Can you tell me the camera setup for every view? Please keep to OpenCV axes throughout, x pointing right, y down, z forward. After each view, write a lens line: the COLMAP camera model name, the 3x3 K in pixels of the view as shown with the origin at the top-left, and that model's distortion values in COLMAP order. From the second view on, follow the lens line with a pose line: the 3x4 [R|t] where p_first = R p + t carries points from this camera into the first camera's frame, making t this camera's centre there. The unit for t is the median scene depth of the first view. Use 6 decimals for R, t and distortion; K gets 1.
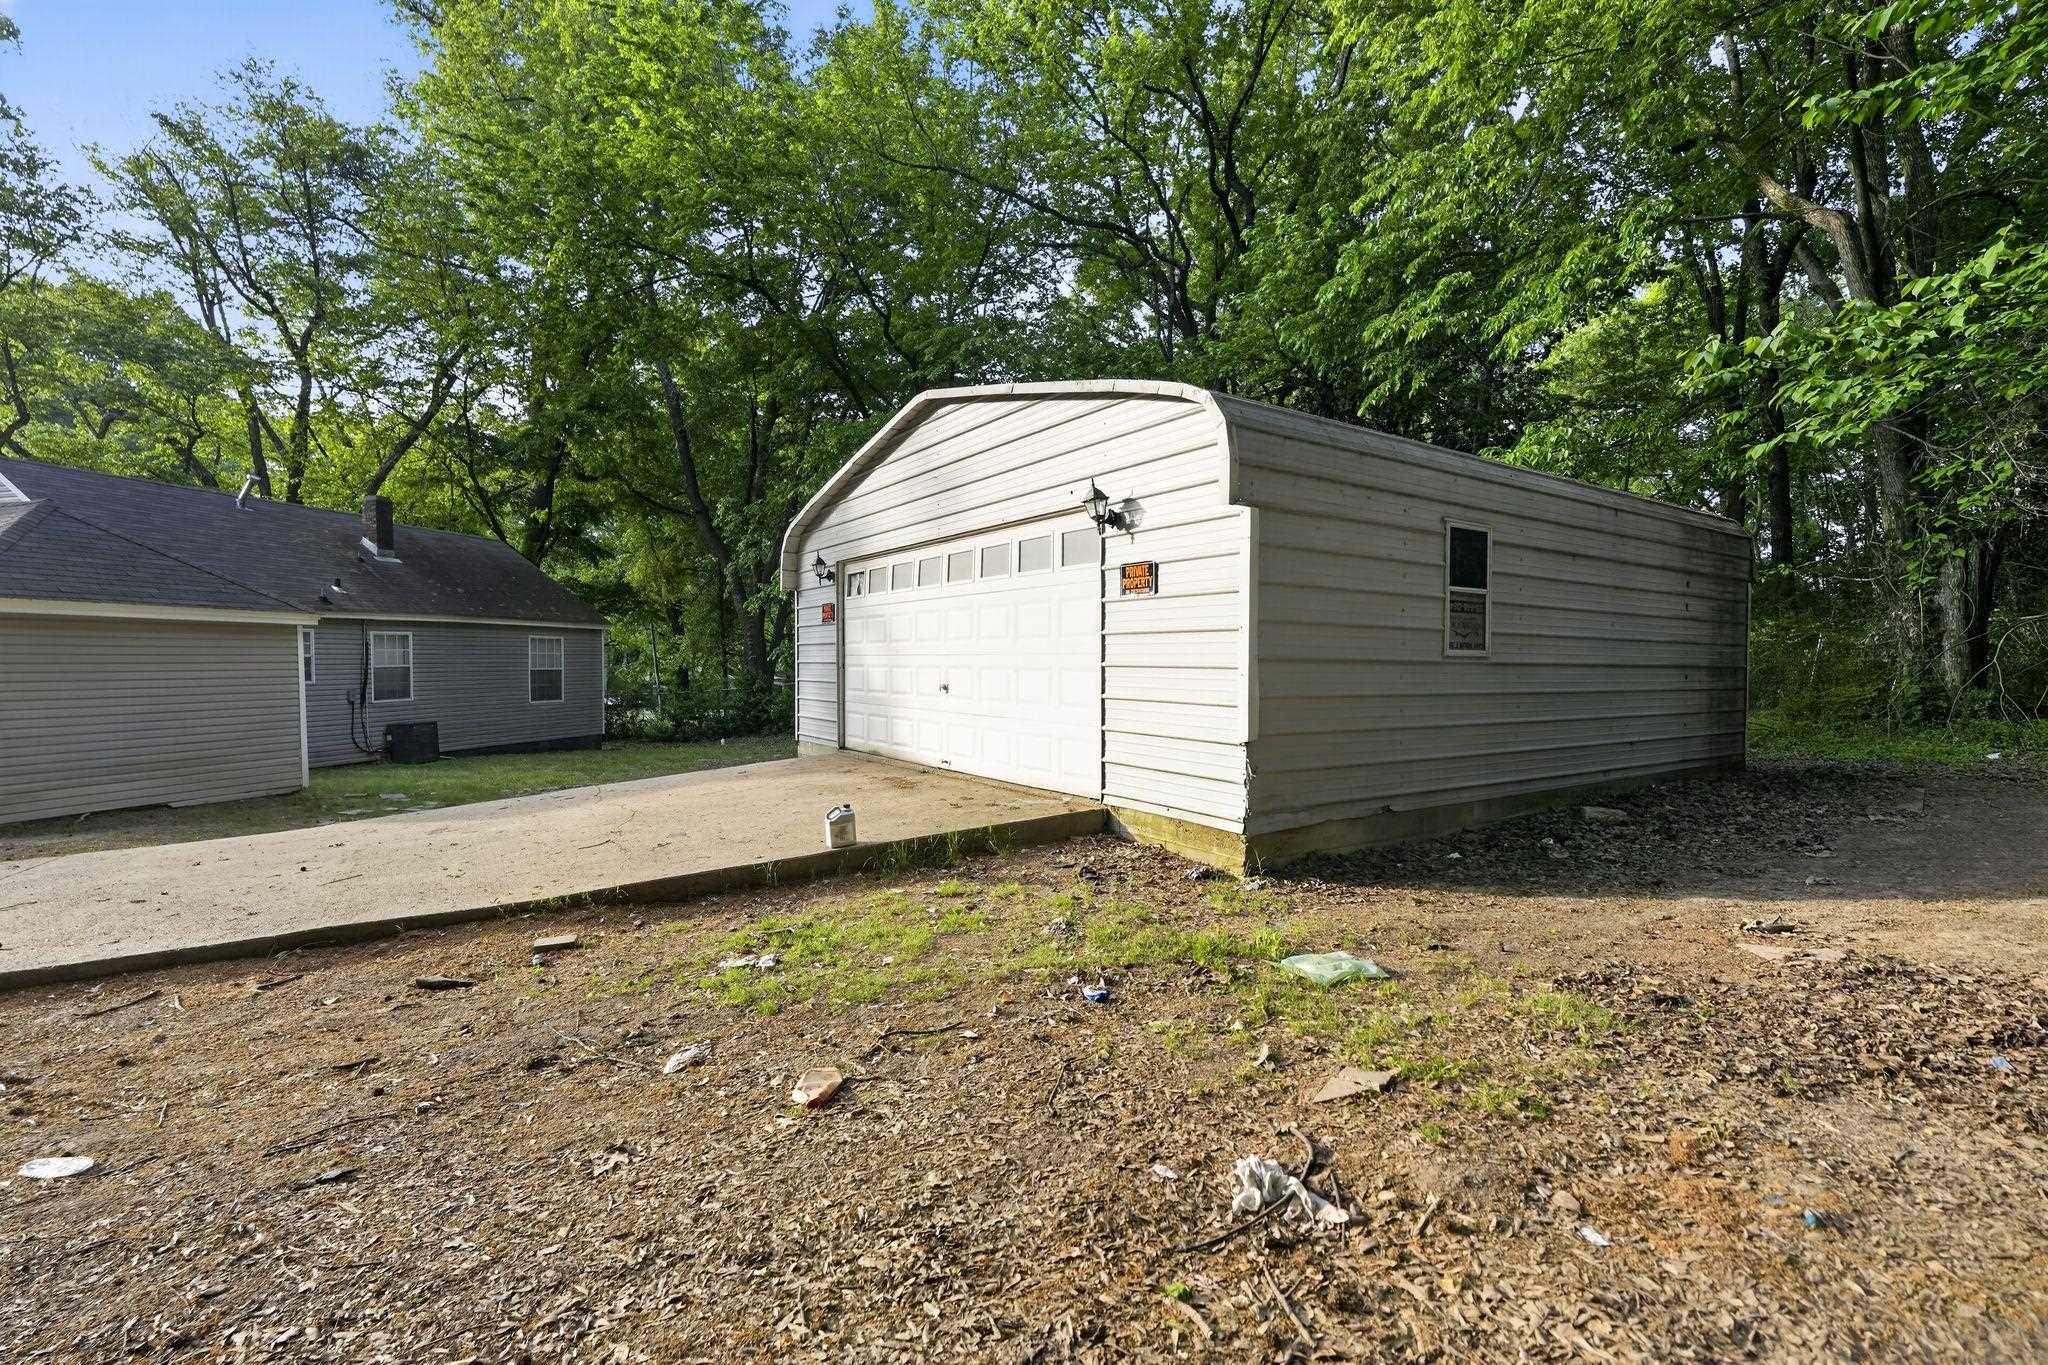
lens RADIAL K [[933.7, 0, 1017.0], [0, 933.7, 691.3], [0, 0, 1]] dist [-0.014604, 0.001039]
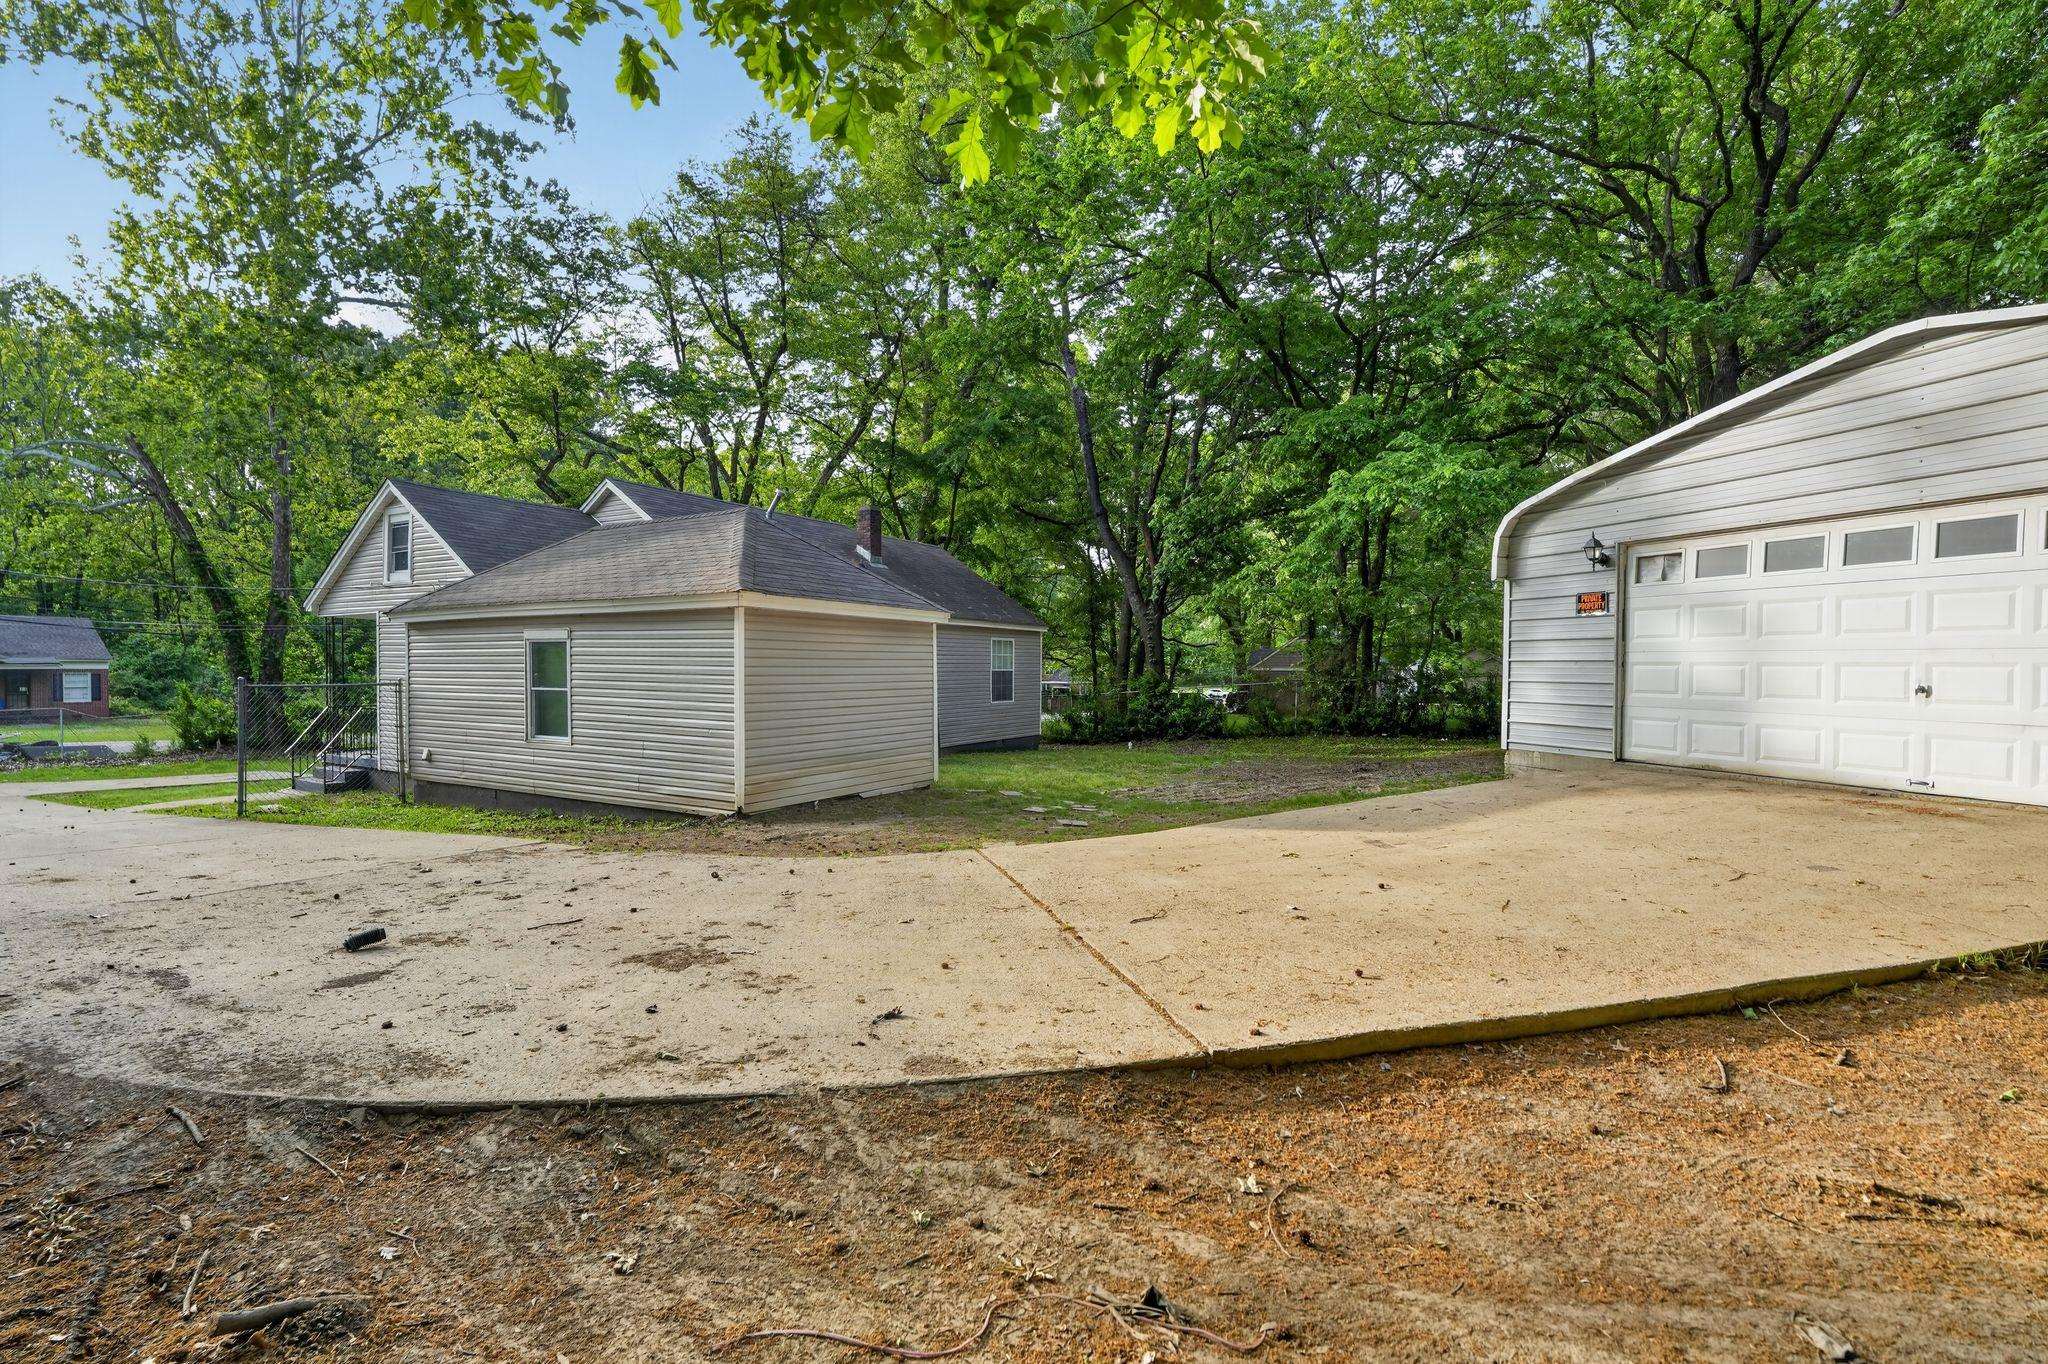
lens RADIAL K [[925.2, 0, 1004.5], [0, 925.2, 697.0], [0, 0, 1]] dist [0.000105, 0.000229]
pose [[0.963314, 0.013196, -0.268052, -0.408973], [-0.013224, 0.999911, 0.001702, 0.007214], [0.268051, 0.001905, 0.963403, 0.022878]]
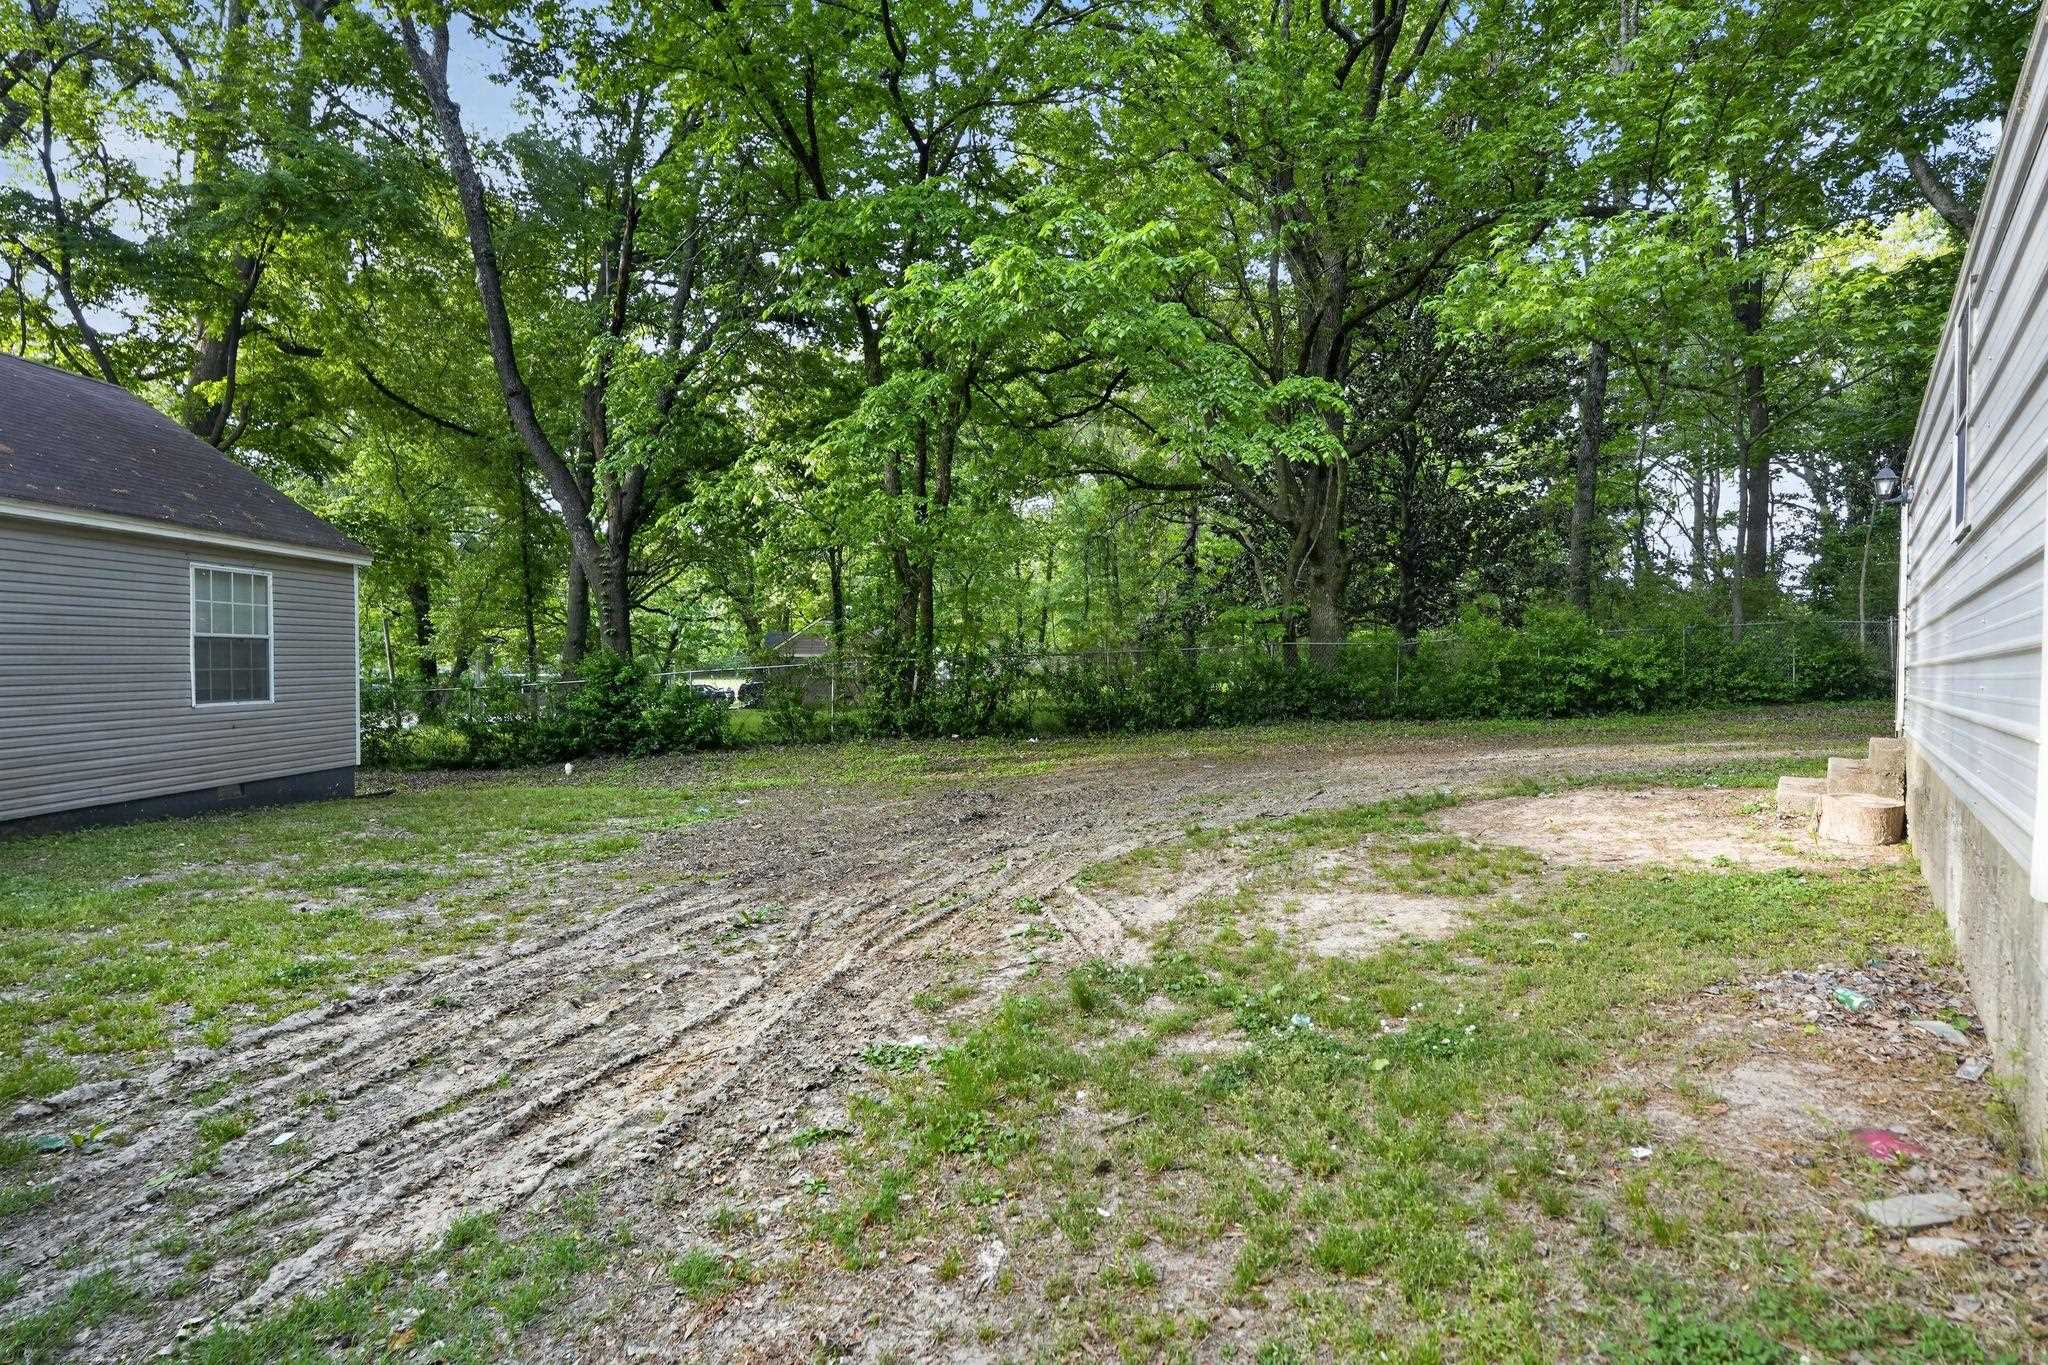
lens RADIAL K [[933.7, 0, 1017.0], [0, 933.7, 691.3], [0, 0, 1]] dist [-0.014604, 0.001039]
pose [[0.968635, -0.009110, 0.248321, -0.414101], [0.008776, 0.999958, 0.002449, 0.011745], [-0.248333, -0.000193, 0.968675, 0.768781]]
